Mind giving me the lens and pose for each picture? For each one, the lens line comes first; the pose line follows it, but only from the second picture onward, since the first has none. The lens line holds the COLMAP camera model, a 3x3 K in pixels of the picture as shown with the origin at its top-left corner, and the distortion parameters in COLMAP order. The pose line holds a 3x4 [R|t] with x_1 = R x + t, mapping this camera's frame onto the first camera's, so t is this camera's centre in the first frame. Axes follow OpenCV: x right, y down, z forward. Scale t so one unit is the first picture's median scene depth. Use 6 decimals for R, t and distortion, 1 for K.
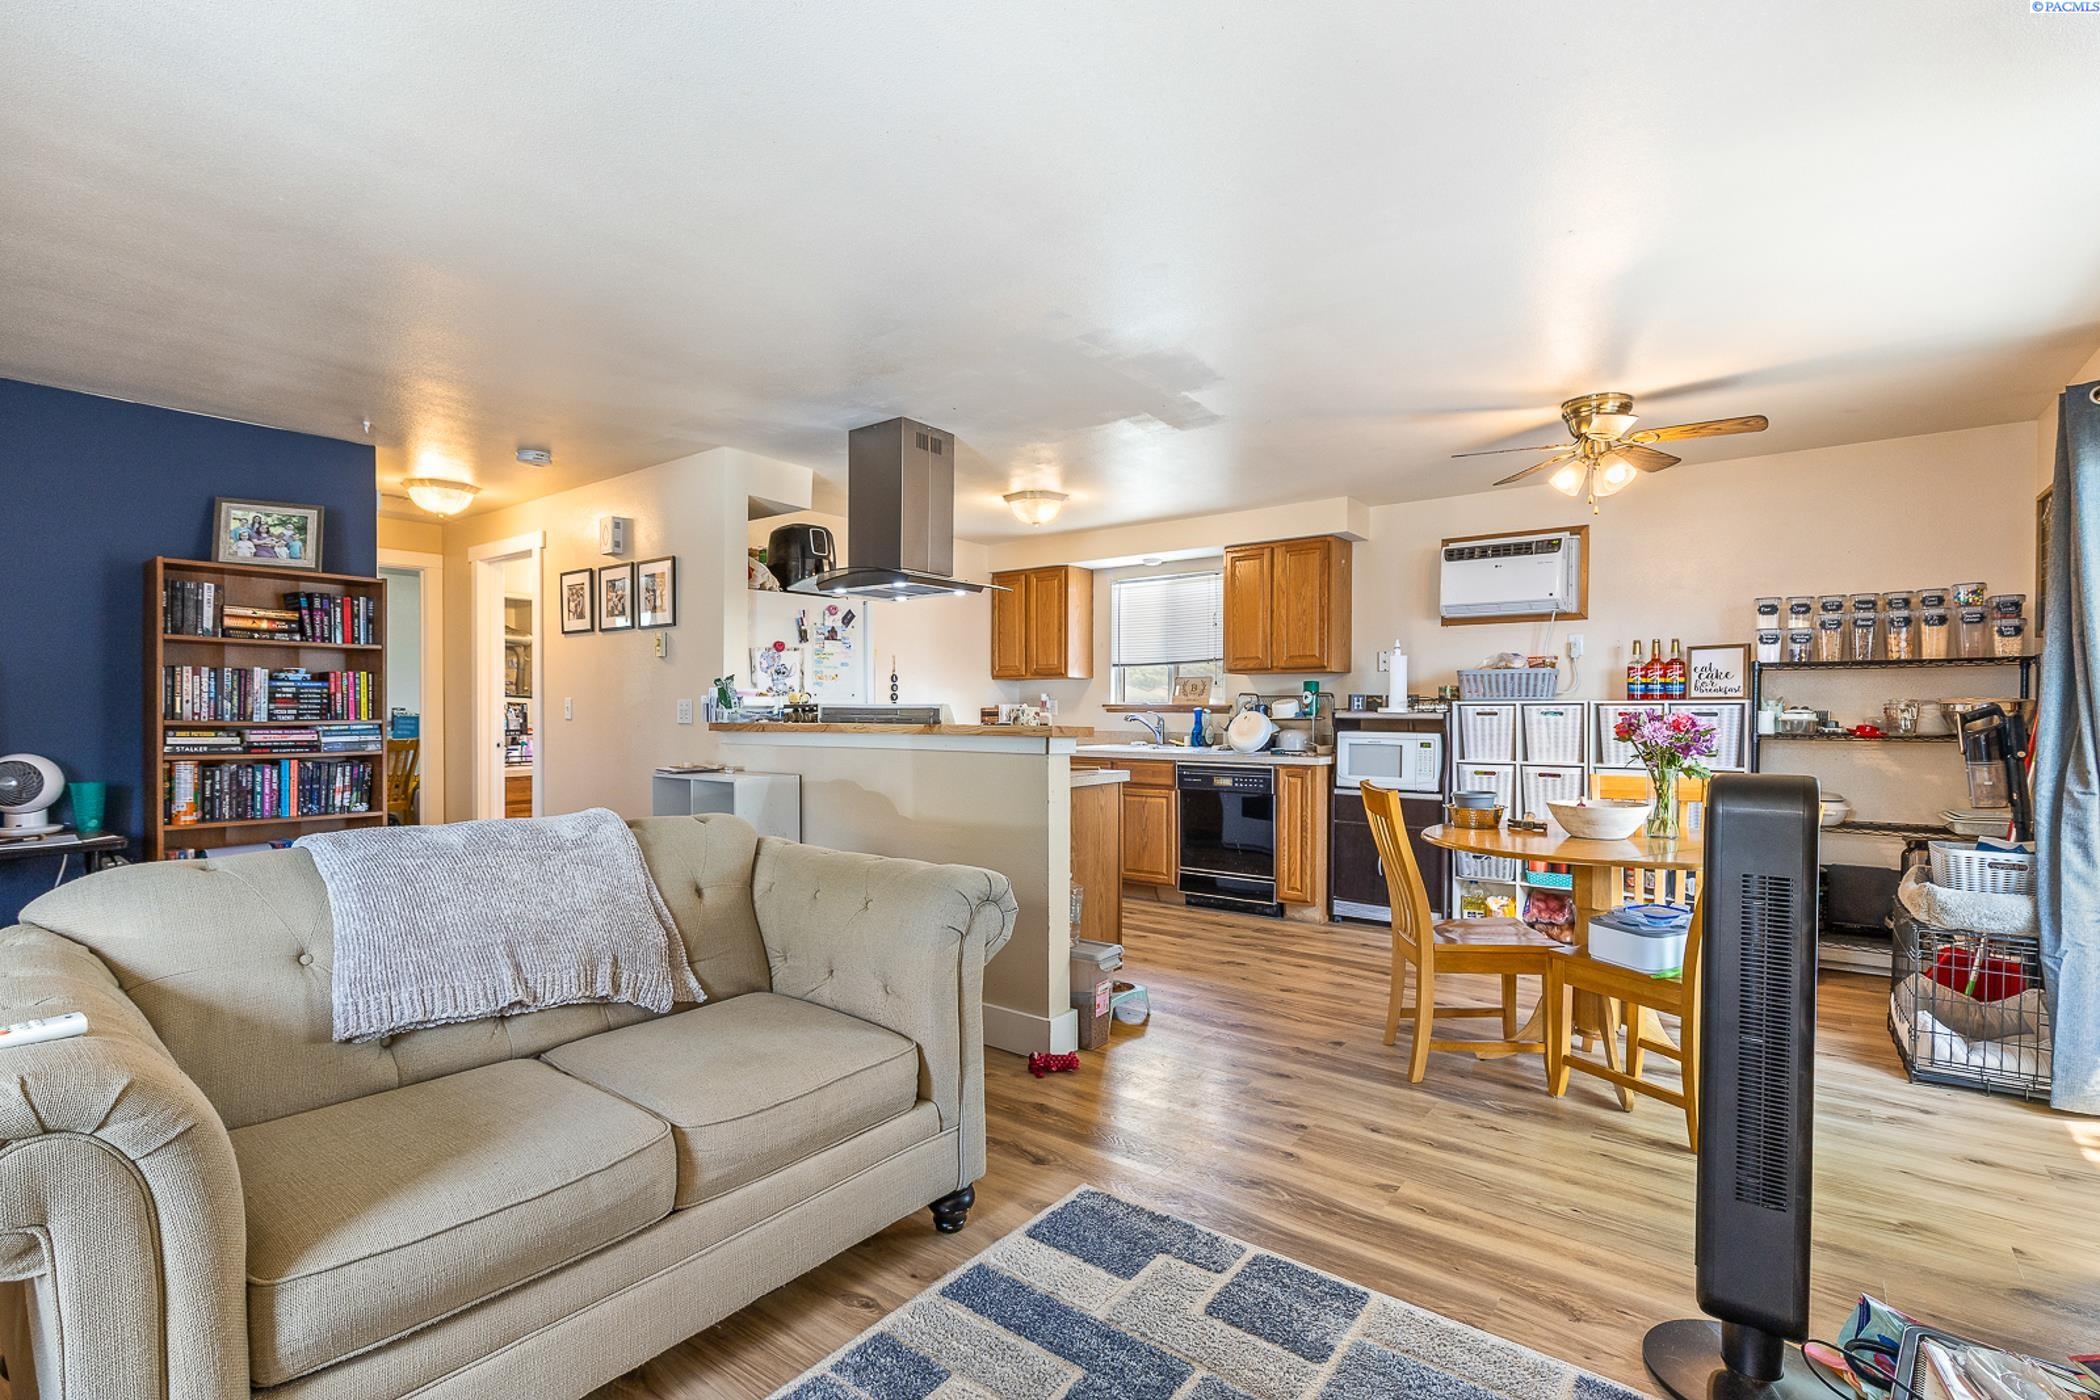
lens RADIAL K [[942.5, 0, 1050.0], [0, 942.5, 700.0], [0, 0, 1]] dist [0.001008, 0.000158]
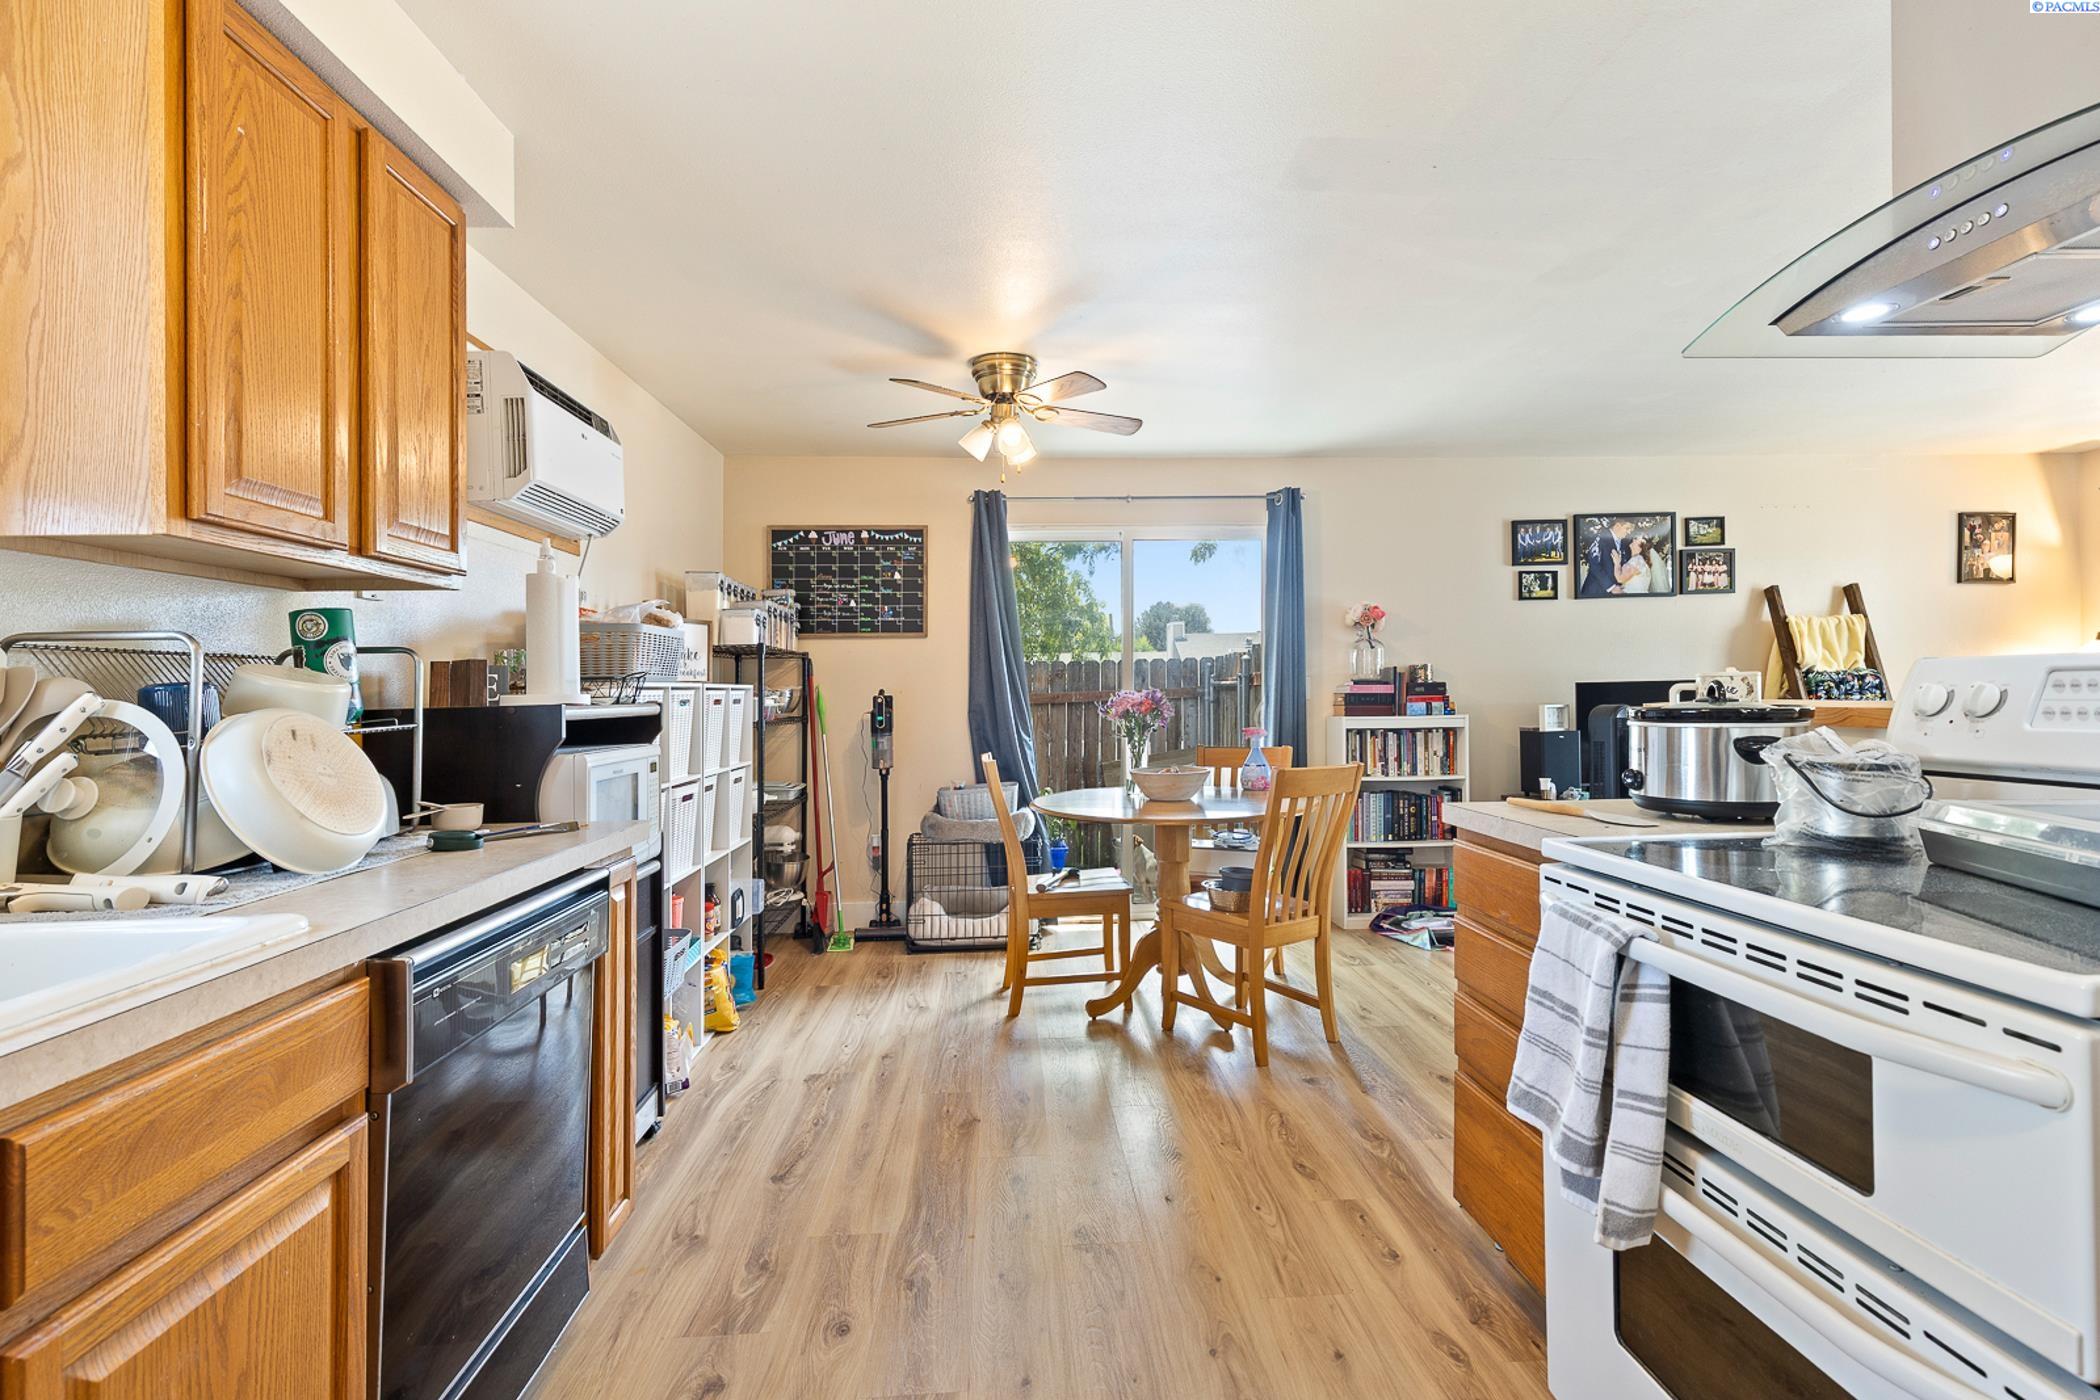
lens RADIAL K [[942.5, 0, 1050.0], [0, 942.5, 700.0], [0, 0, 1]] dist [0.001008, 0.000158]
pose [[-0.655249, -0.000515, 0.755413, -0.133370], [0.001982, 0.999995, 0.002400, 0.012461], [-0.755410, 0.003070, -0.655245, 1.261004]]
